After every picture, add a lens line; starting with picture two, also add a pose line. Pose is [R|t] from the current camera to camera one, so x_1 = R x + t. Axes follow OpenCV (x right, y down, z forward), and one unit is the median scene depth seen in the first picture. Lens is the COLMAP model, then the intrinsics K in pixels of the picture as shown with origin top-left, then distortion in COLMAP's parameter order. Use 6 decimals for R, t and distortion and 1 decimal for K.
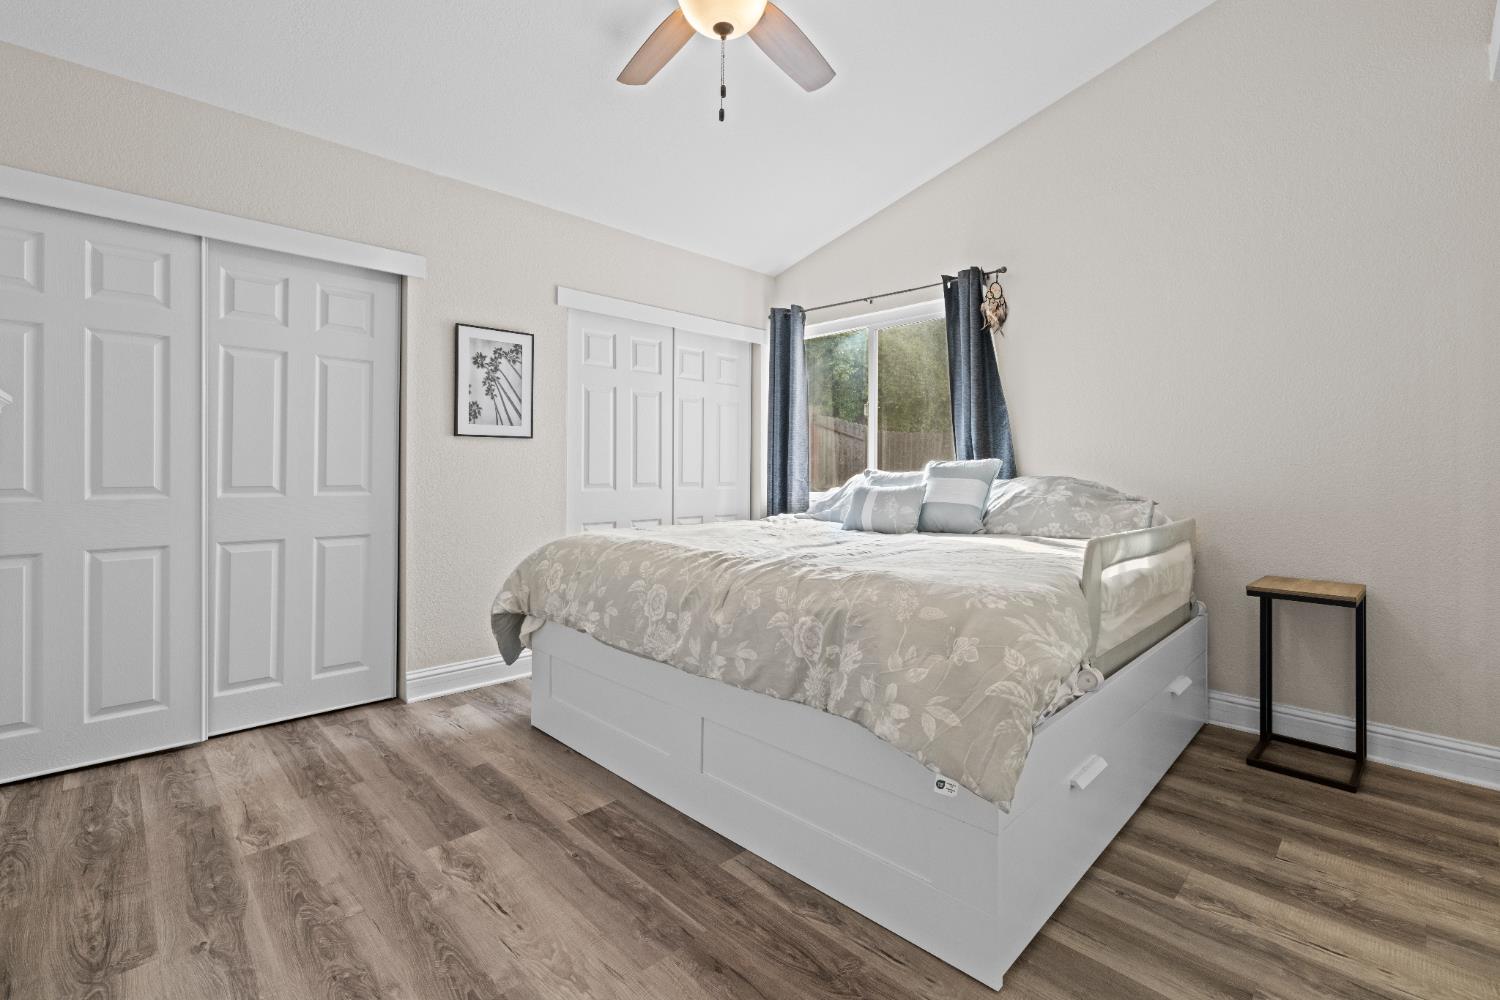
lens RADIAL K [[654.9, 0, 753.7], [0, 654.9, 466.8], [0, 0, 1]] dist [0.004700, 0.000142]
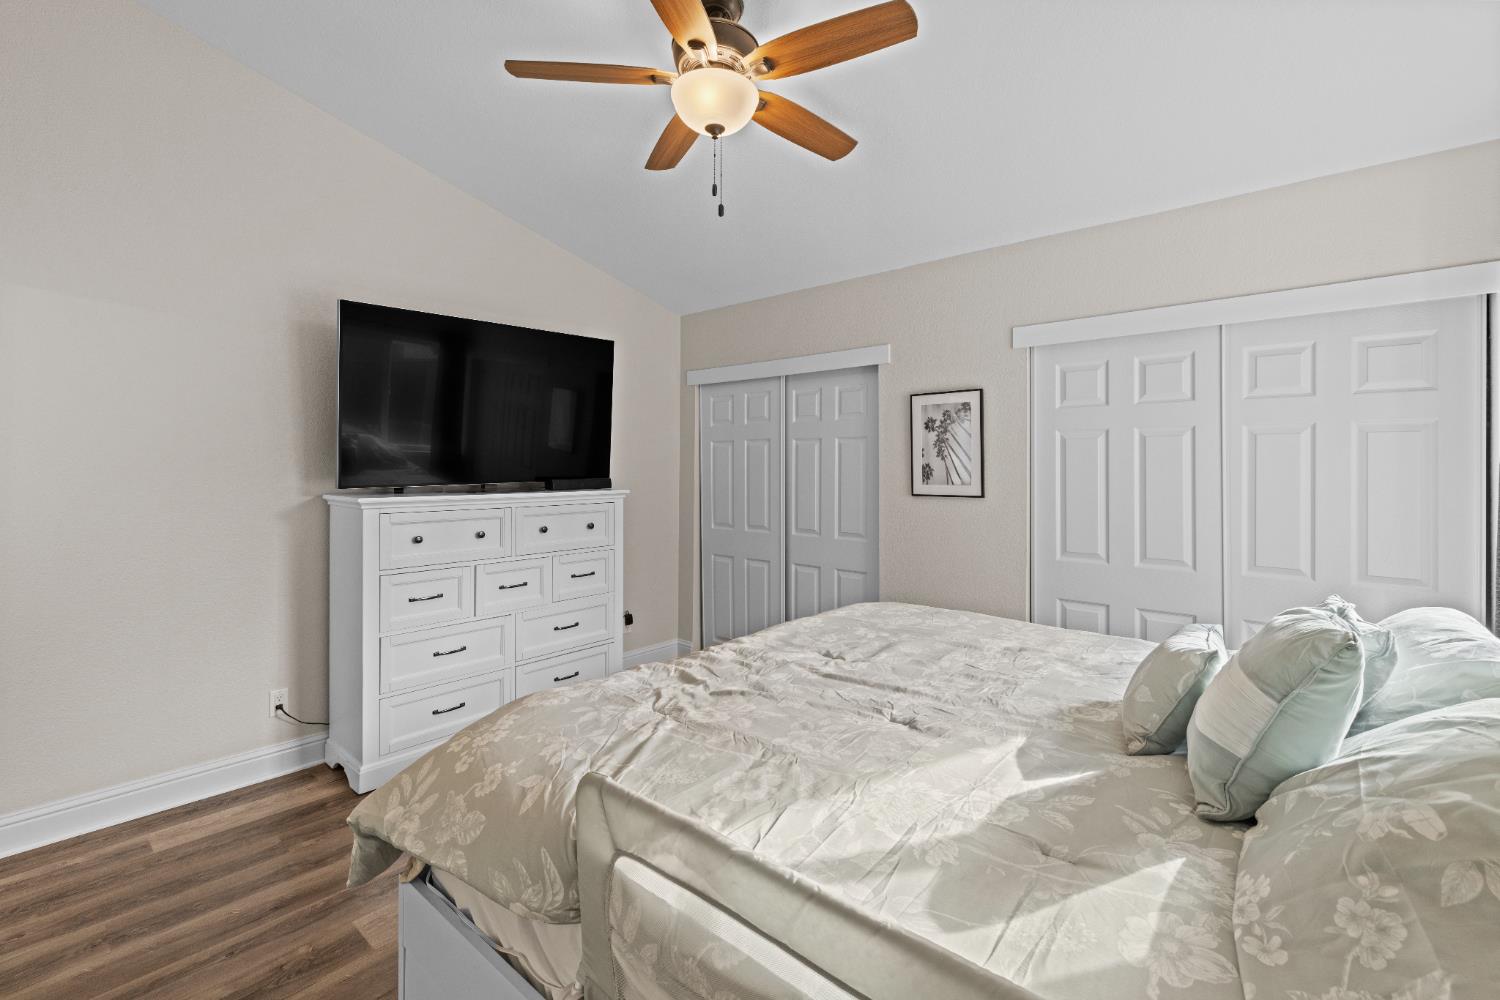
lens RADIAL K [[654.9, 0, 750.0], [0, 654.9, 466.4], [0, 0, 1]] dist [0.004700, 0.000142]
pose [[0.080795, -0.010247, -0.996678, 0.618406], [-0.001156, 0.999946, -0.010374, -0.082983], [0.996730, 0.001990, 0.080778, 0.619658]]
